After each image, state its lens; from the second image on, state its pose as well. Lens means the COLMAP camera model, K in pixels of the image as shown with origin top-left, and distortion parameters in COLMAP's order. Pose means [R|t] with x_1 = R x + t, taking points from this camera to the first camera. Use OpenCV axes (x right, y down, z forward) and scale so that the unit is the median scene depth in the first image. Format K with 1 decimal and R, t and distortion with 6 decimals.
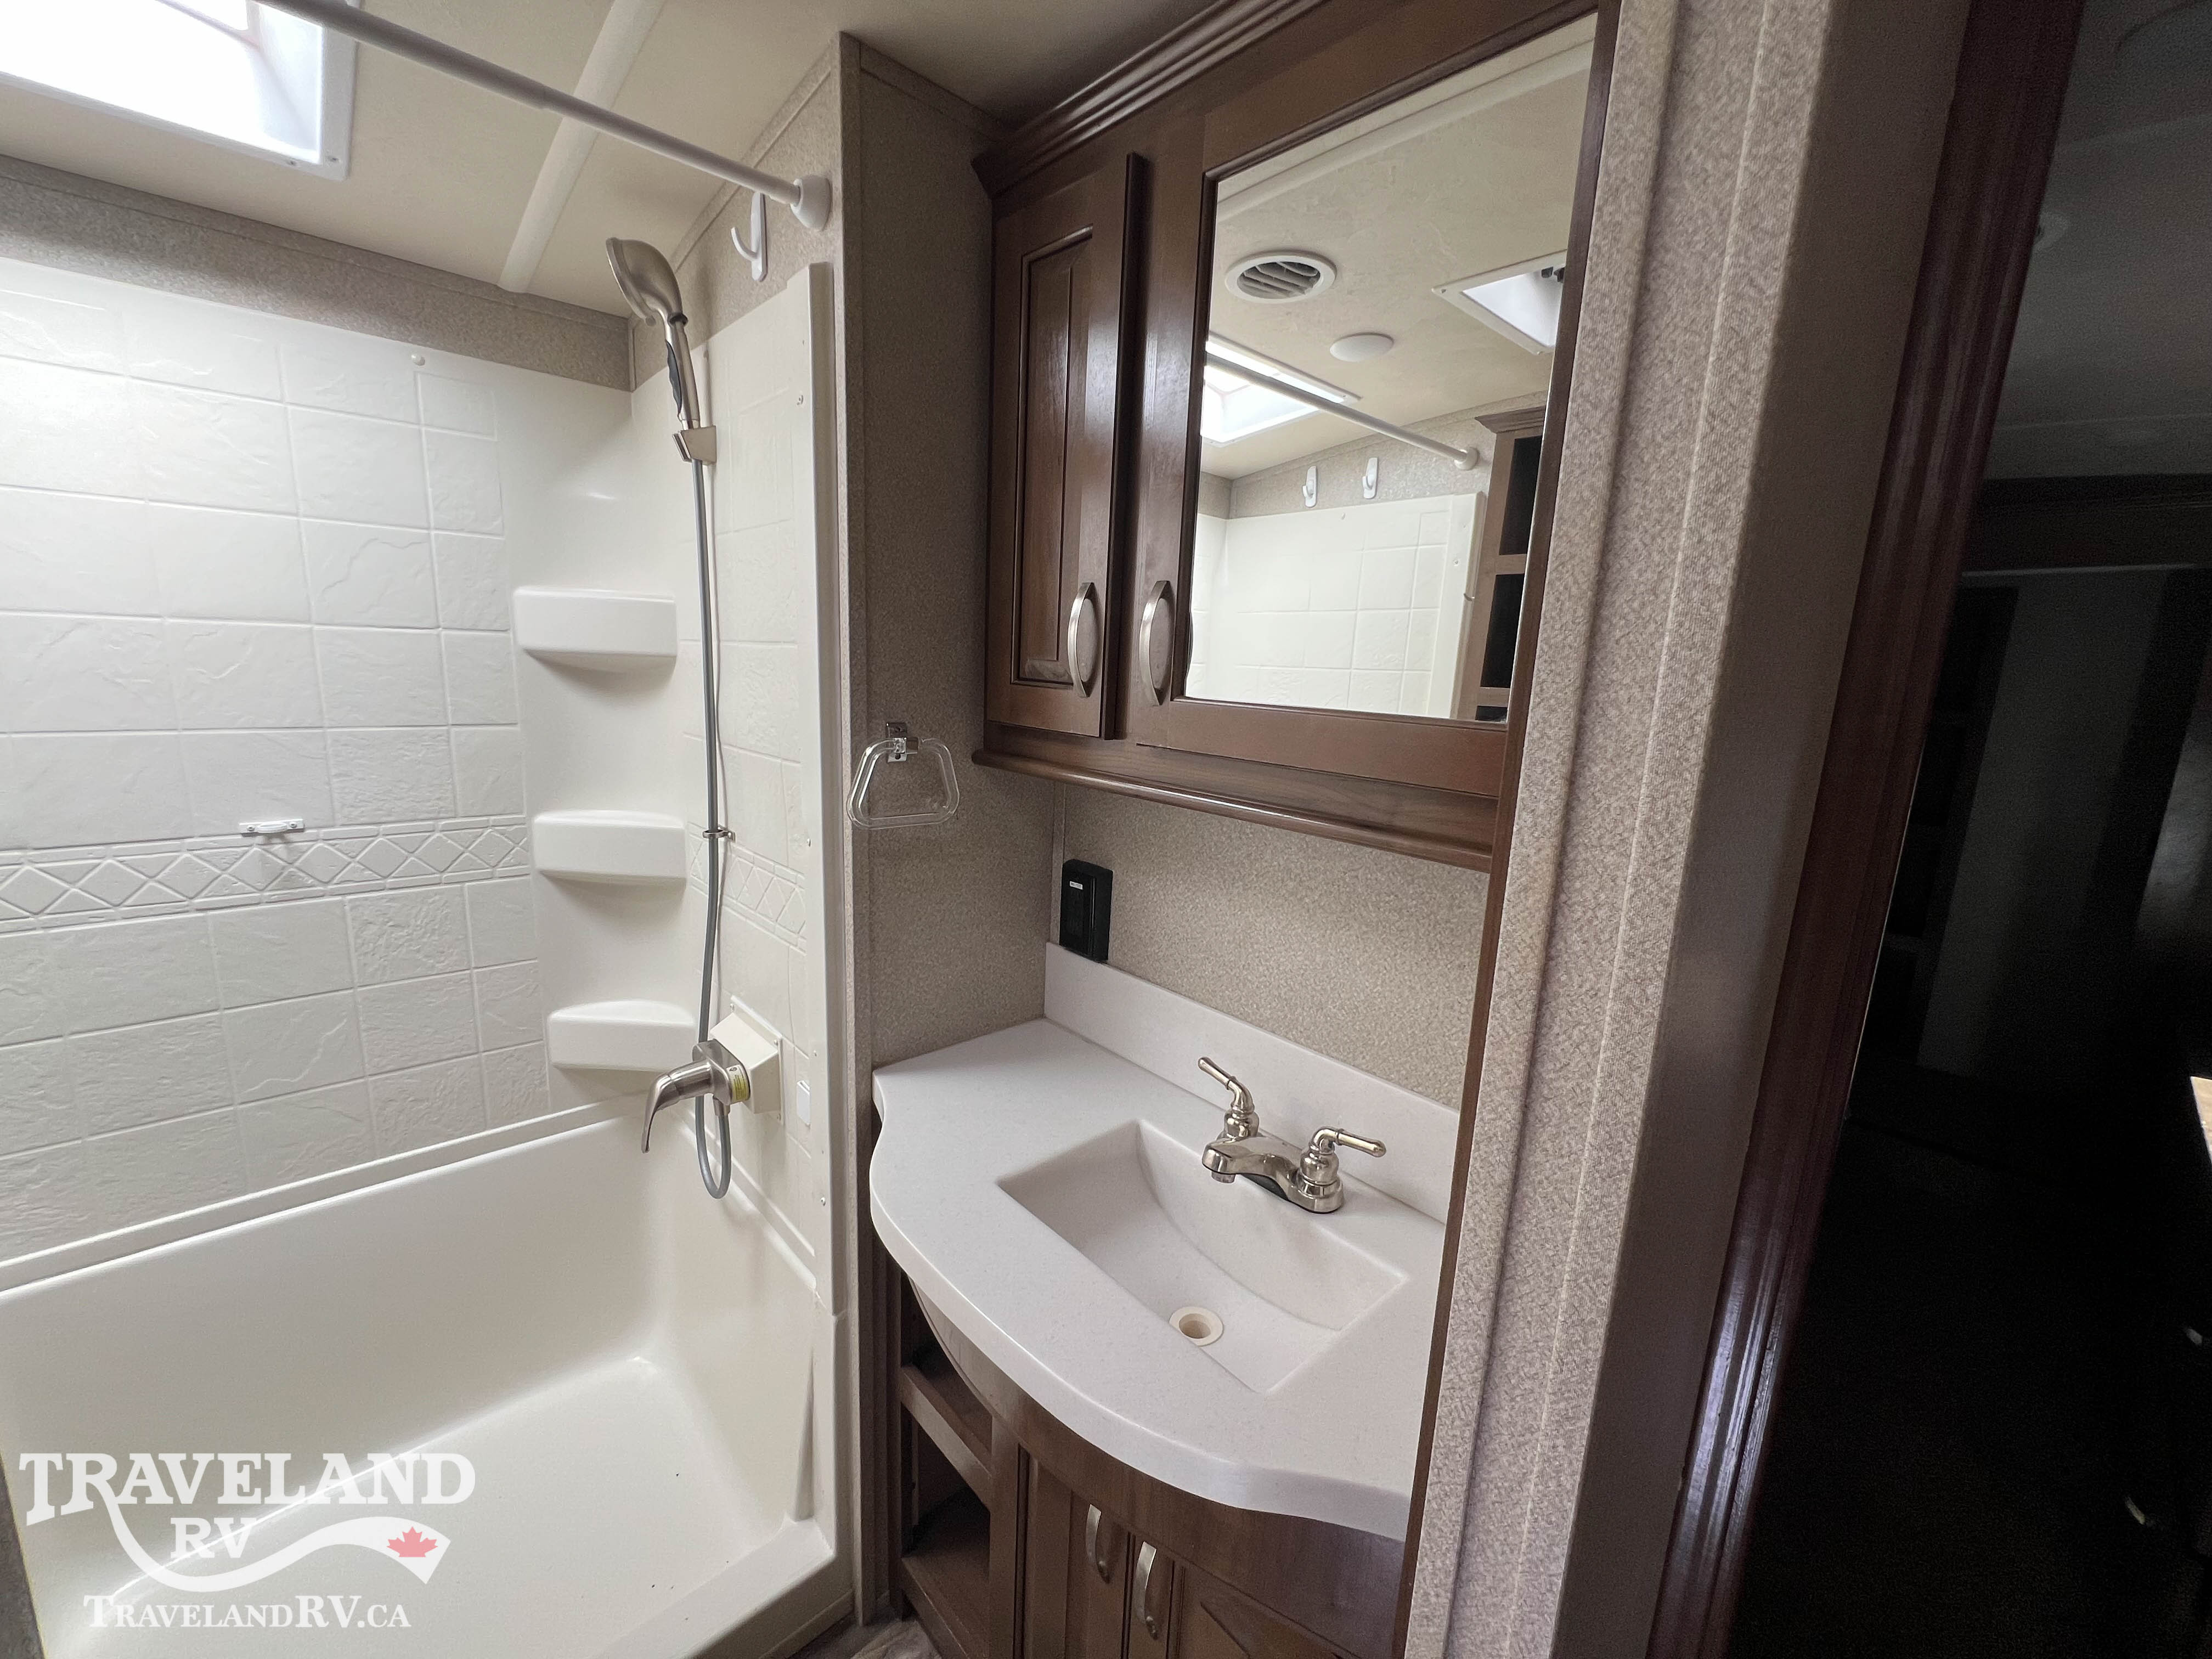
lens RADIAL K [[889.2, 0, 1110.6], [0, 889.2, 827.9], [0, 0, 1]] dist [-0.002253, 0.000606]
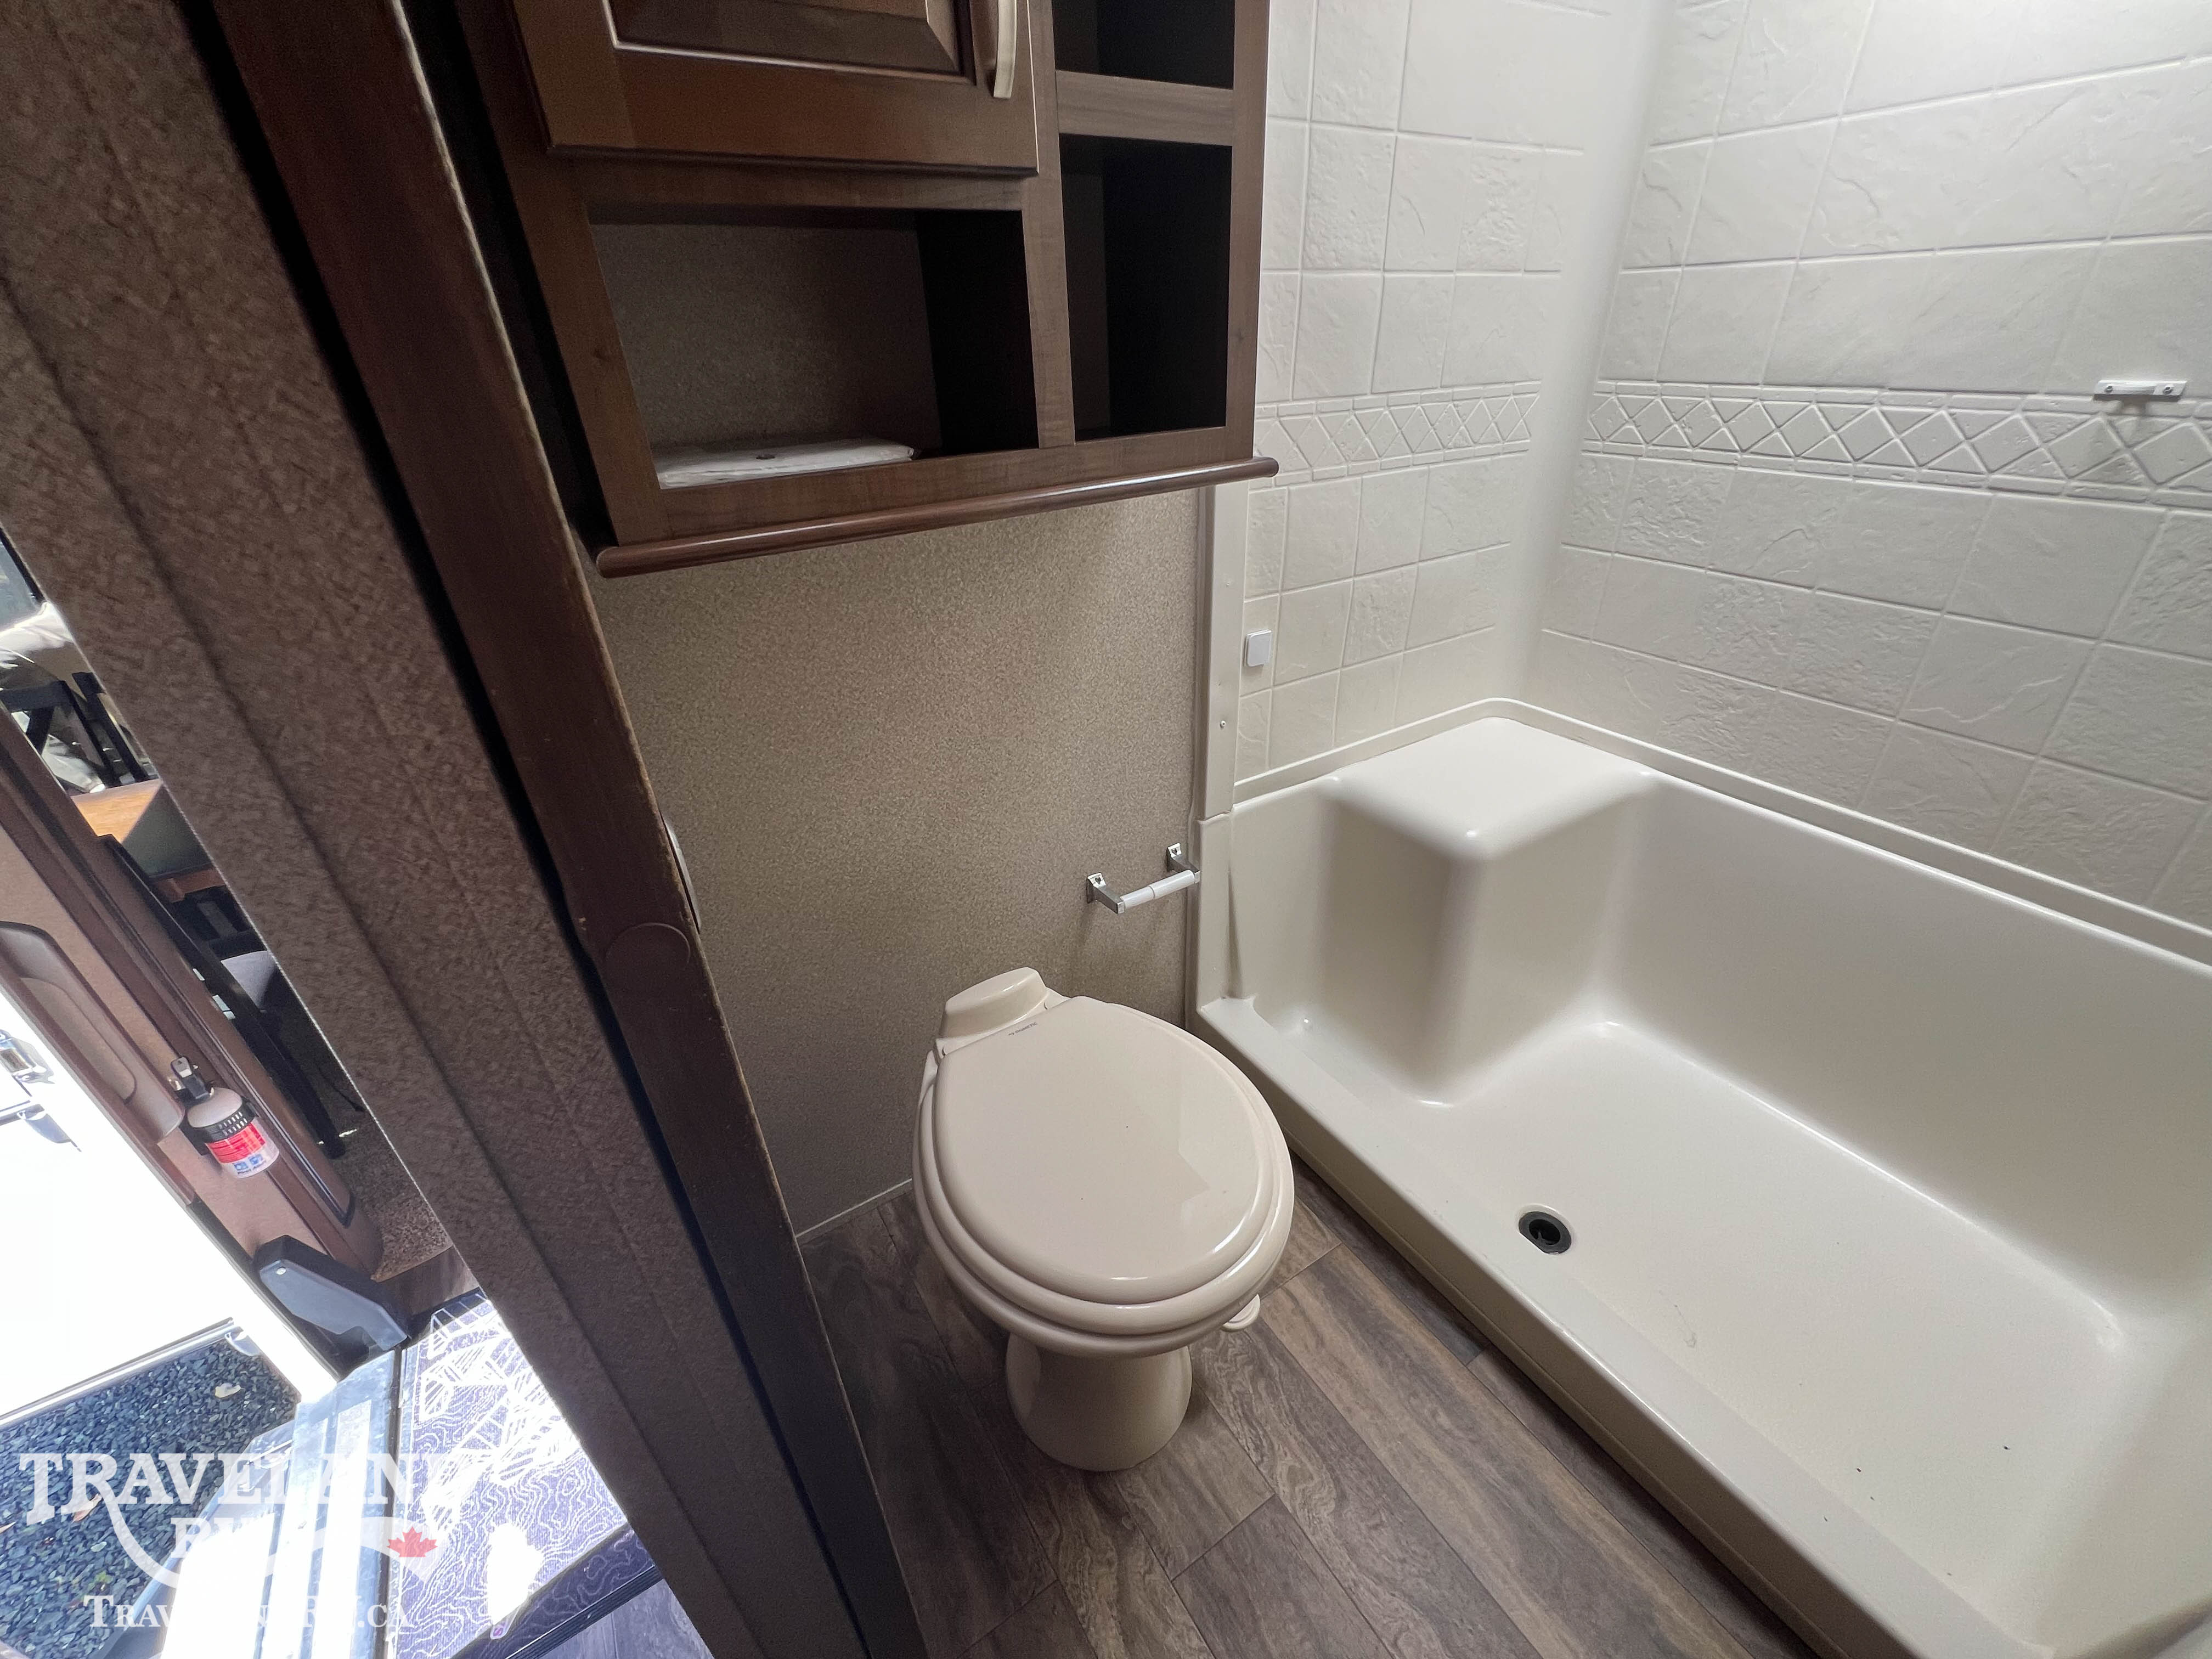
lens RADIAL K [[889.2, 0, 1111.9], [0, 889.2, 828.0], [0, 0, 1]] dist [-0.002253, 0.000606]
pose [[-0.166753, 0.451353, -0.876626, 0.023390], [-0.163159, 0.864186, 0.475985, 0.108992], [0.972406, 0.222401, -0.070464, 0.308630]]
